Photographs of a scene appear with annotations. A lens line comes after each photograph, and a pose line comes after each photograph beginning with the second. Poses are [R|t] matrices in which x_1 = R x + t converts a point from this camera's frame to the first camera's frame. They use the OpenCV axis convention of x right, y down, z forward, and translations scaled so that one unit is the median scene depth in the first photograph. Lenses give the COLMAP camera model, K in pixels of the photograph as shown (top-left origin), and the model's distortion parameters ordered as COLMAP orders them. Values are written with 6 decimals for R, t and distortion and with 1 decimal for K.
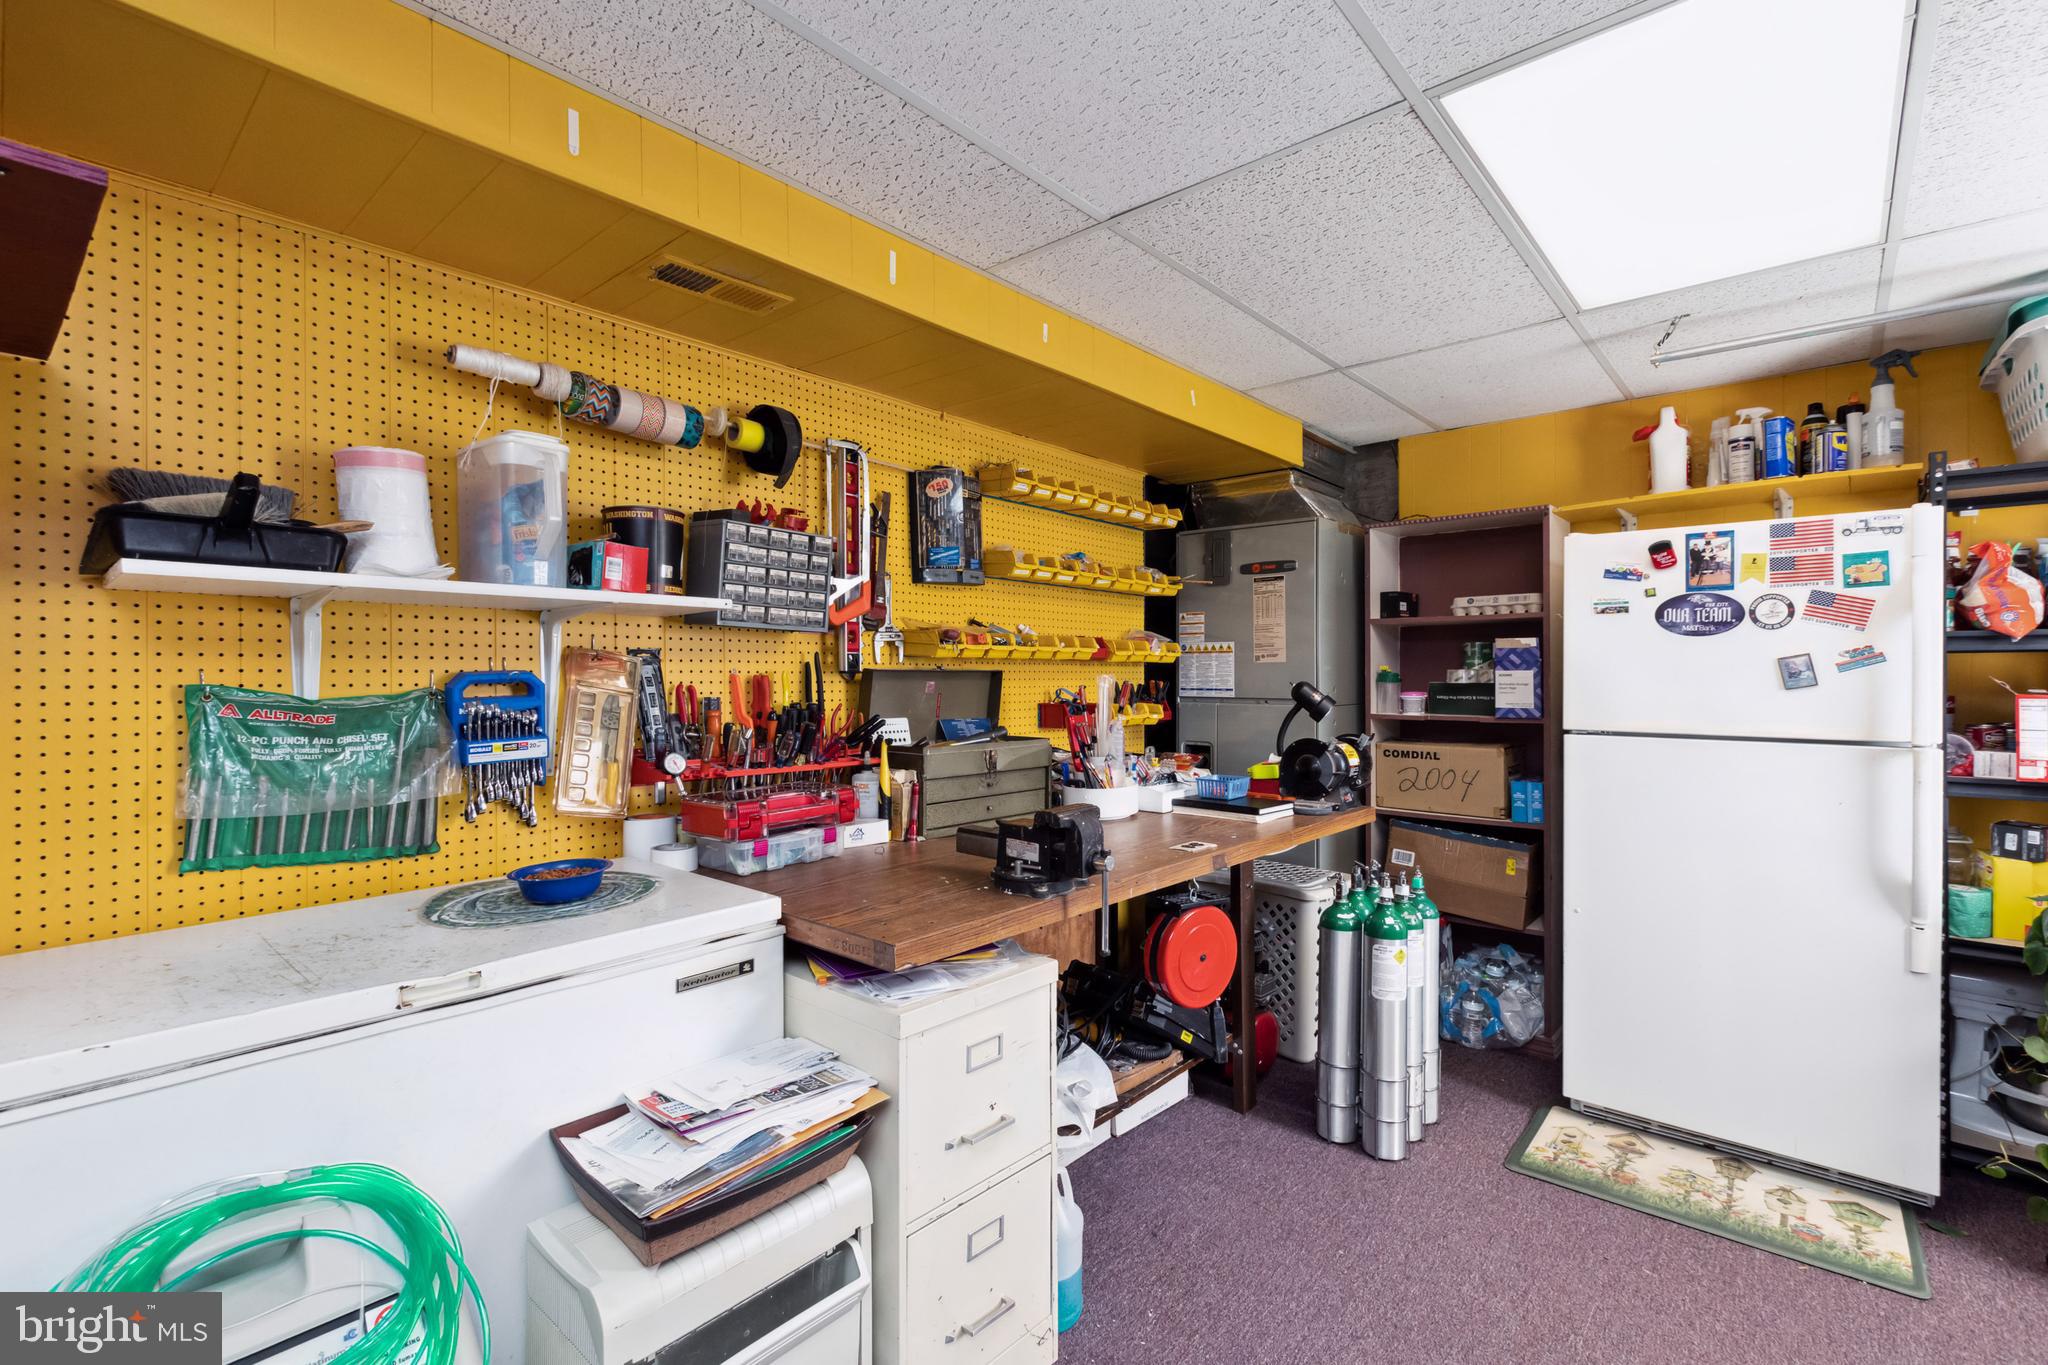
lens RADIAL K [[920.8, 0, 1023.4], [0, 920.8, 674.2], [0, 0, 1]] dist [0.000037, 0.000082]
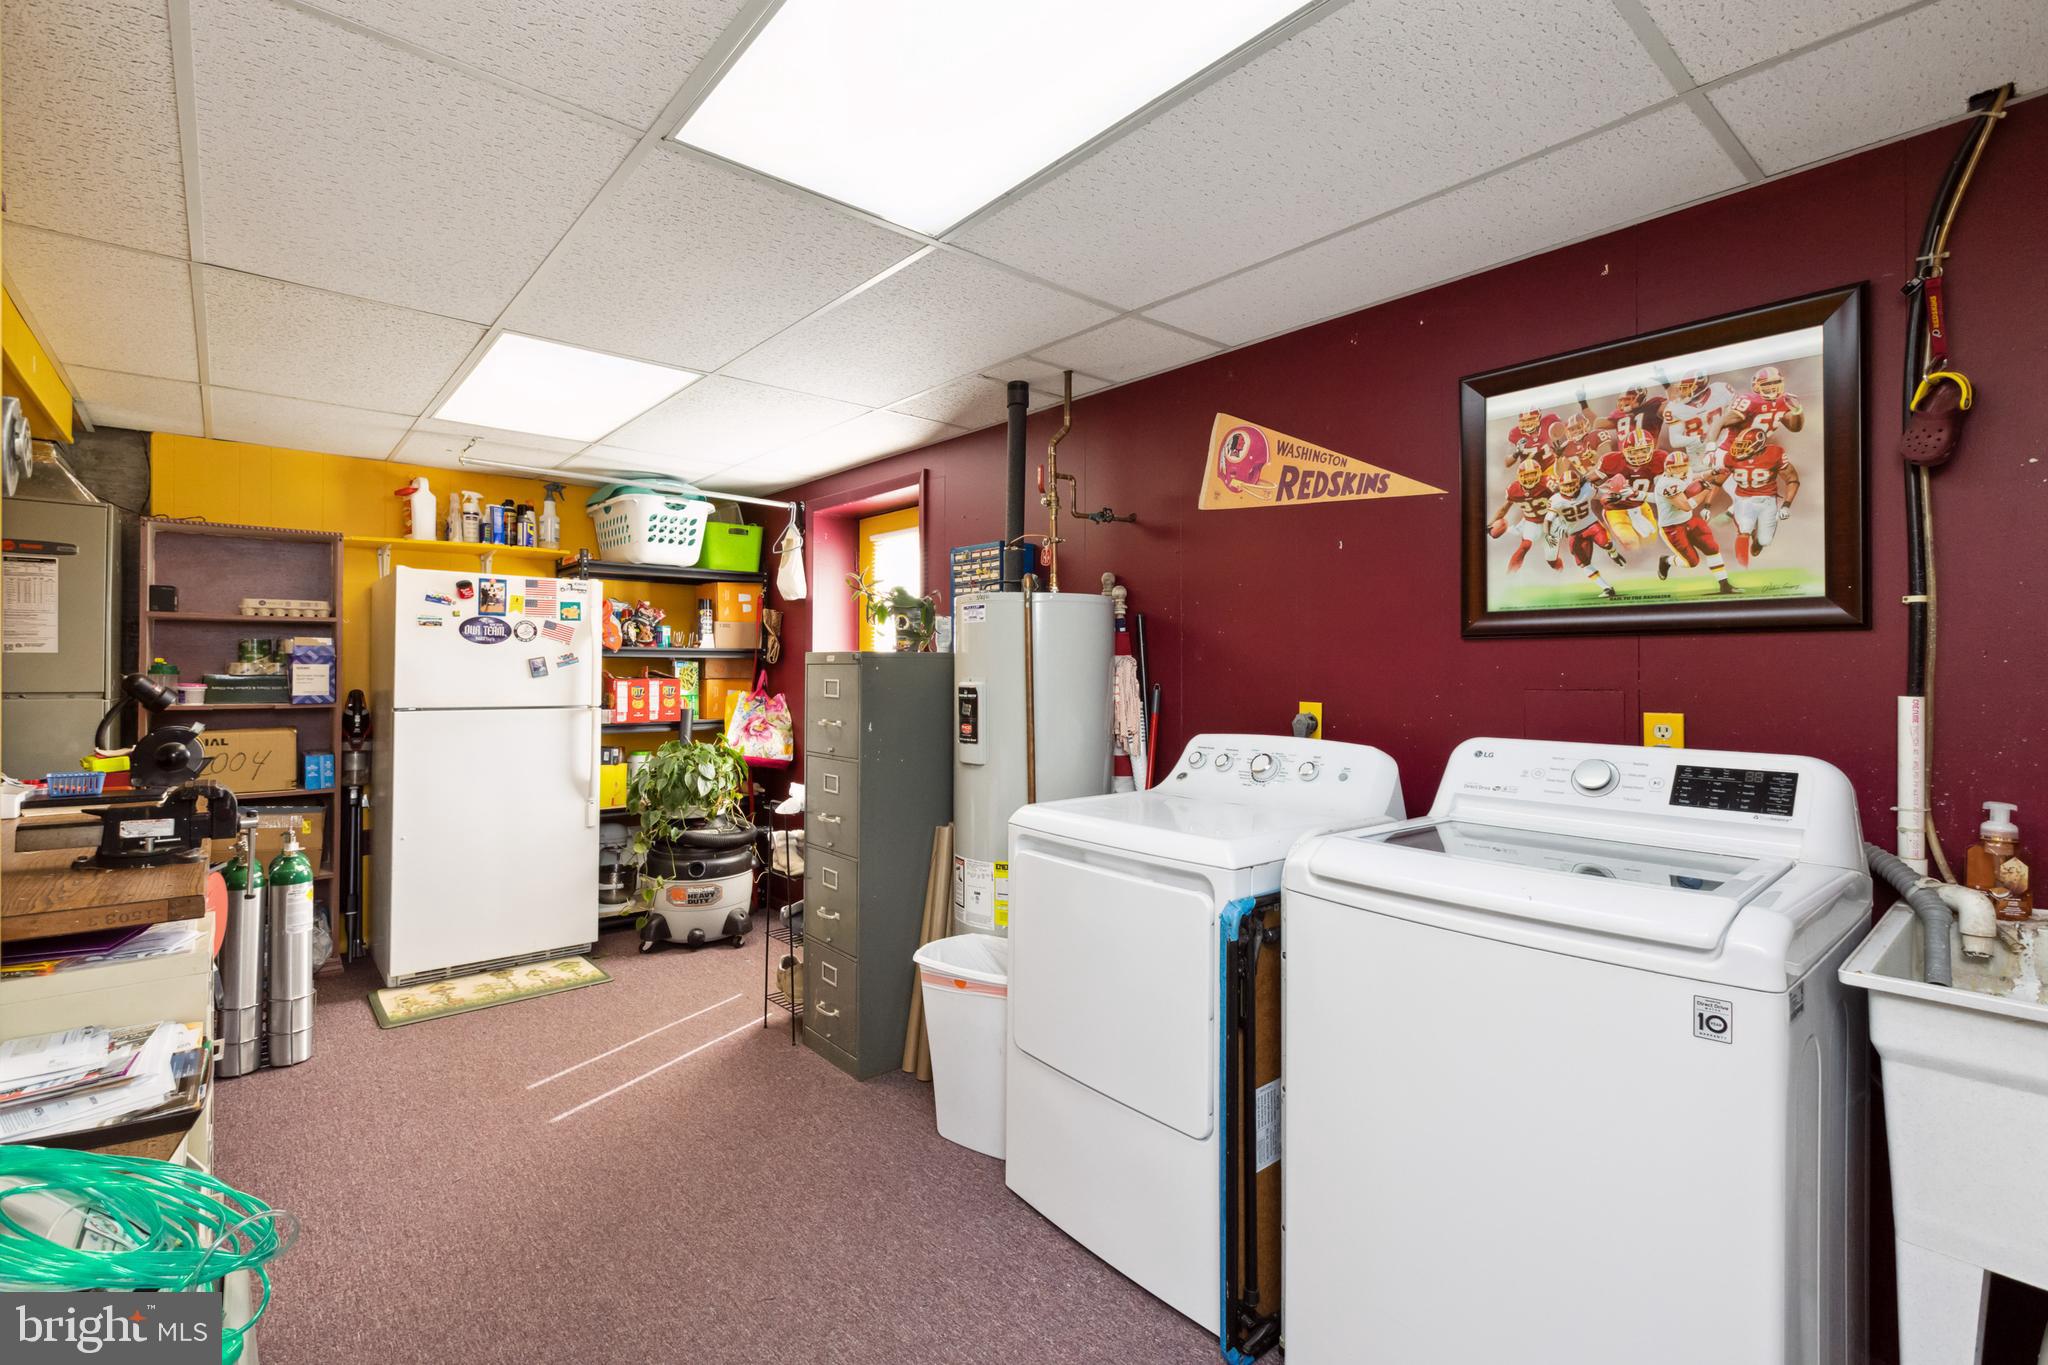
lens RADIAL K [[920.8, 0, 1023.4], [0, 920.8, 674.2], [0, 0, 1]] dist [0.000037, 0.000082]
pose [[0.133971, -0.000620, 0.990985, -0.687780], [-0.005200, 0.999986, 0.001329, 0.003151], [-0.990972, -0.005331, 0.133965, -0.117751]]
